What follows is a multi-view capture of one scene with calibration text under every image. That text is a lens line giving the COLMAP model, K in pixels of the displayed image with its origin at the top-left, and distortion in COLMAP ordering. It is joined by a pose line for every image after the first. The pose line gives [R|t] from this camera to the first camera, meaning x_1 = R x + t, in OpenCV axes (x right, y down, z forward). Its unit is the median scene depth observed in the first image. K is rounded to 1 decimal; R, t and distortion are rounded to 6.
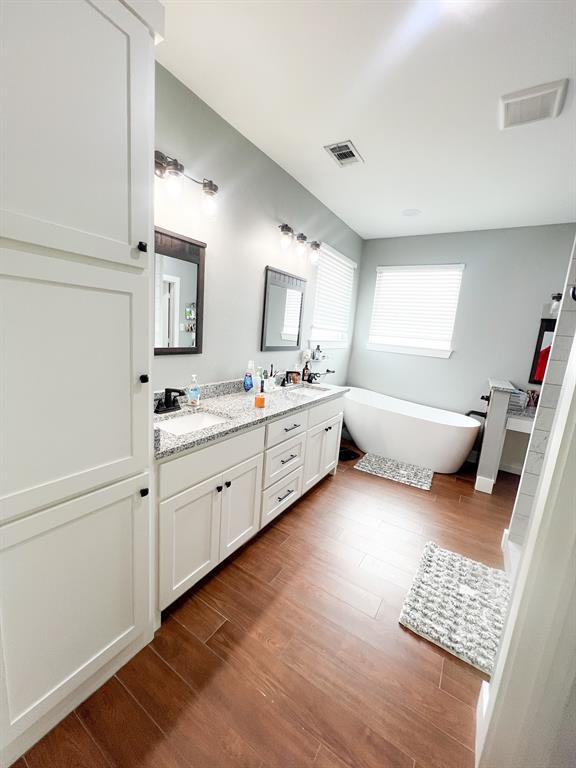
lens RADIAL K [[310.1, 0, 285.1], [0, 310.1, 382.6], [0, 0, 1]] dist [-0.008161, 0.000650]
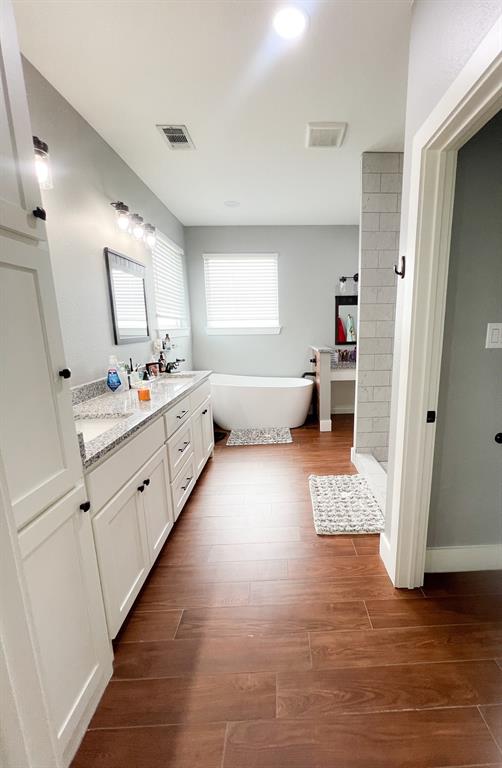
lens RADIAL K [[310.7, 0, 292.6], [0, 310.7, 384.1], [0, 0, 1]] dist [-0.014379, 0.000685]
pose [[0.813122, -0.196501, 0.547923, -0.234081], [0.177640, 0.980162, 0.087895, 0.029139], [-0.554325, 0.025863, 0.831898, -0.022202]]
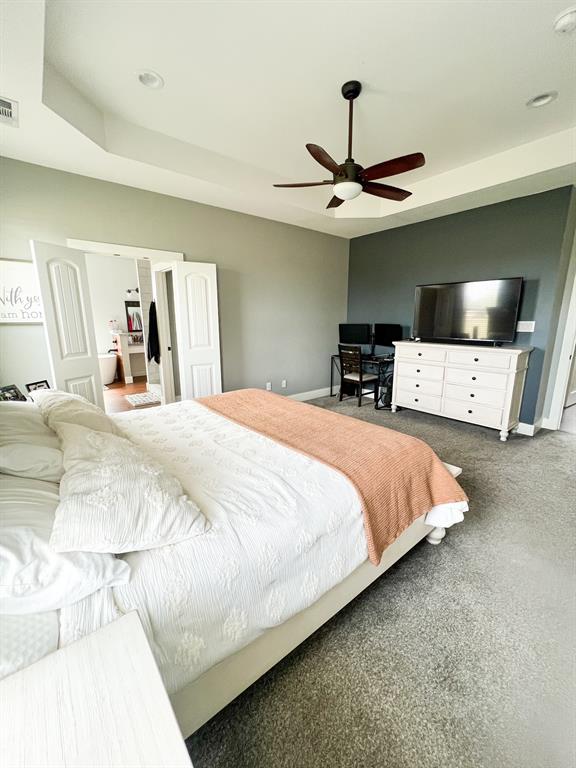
lens RADIAL K [[310.1, 0, 286.8], [0, 310.1, 384.3], [0, 0, 1]] dist [-0.008161, 0.000650]
pose [[0.317421, -0.283252, 0.904993, -1.538080], [0.194352, 0.953521, 0.230273, 0.114680], [-0.928155, 0.102794, 0.357718, -1.263147]]
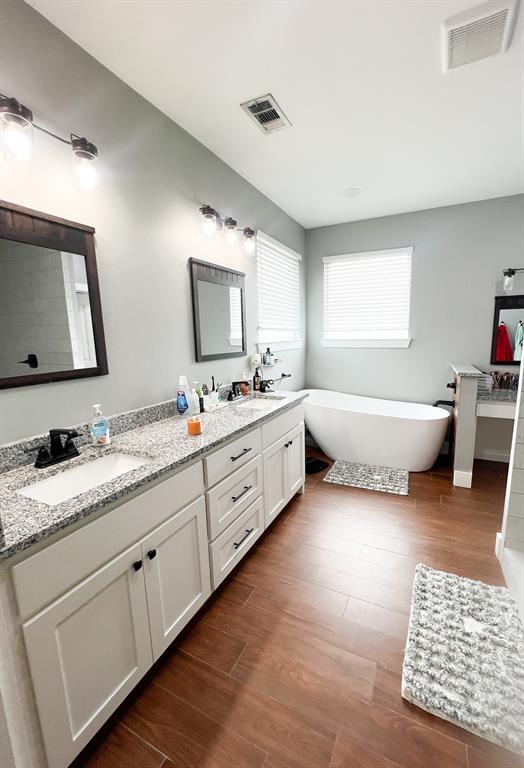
lens RADIAL K [[311.7, 0, 284.6], [0, 311.7, 383.6], [0, 0, 1]] dist [-0.009476, 0.000986]
pose [[0.986166, -0.116057, 0.118350, 0.065495], [0.117338, 0.993084, -0.003892, -0.019184], [-0.117080, 0.017725, 0.992964, 0.208148]]
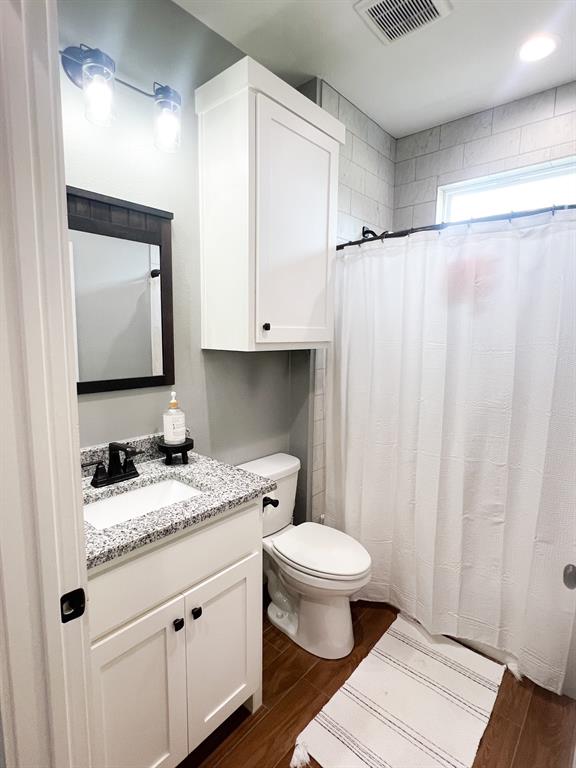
lens RADIAL K [[374.9, 0, 301.8], [0, 374.9, 398.7], [0, 0, 1]] dist [0.004460, 0.000698]
pose [[0.985193, -0.057531, -0.161508, 0.112997], [0.053786, 0.998175, -0.027472, -0.028852], [0.162793, 0.018378, 0.986489, 0.281923]]
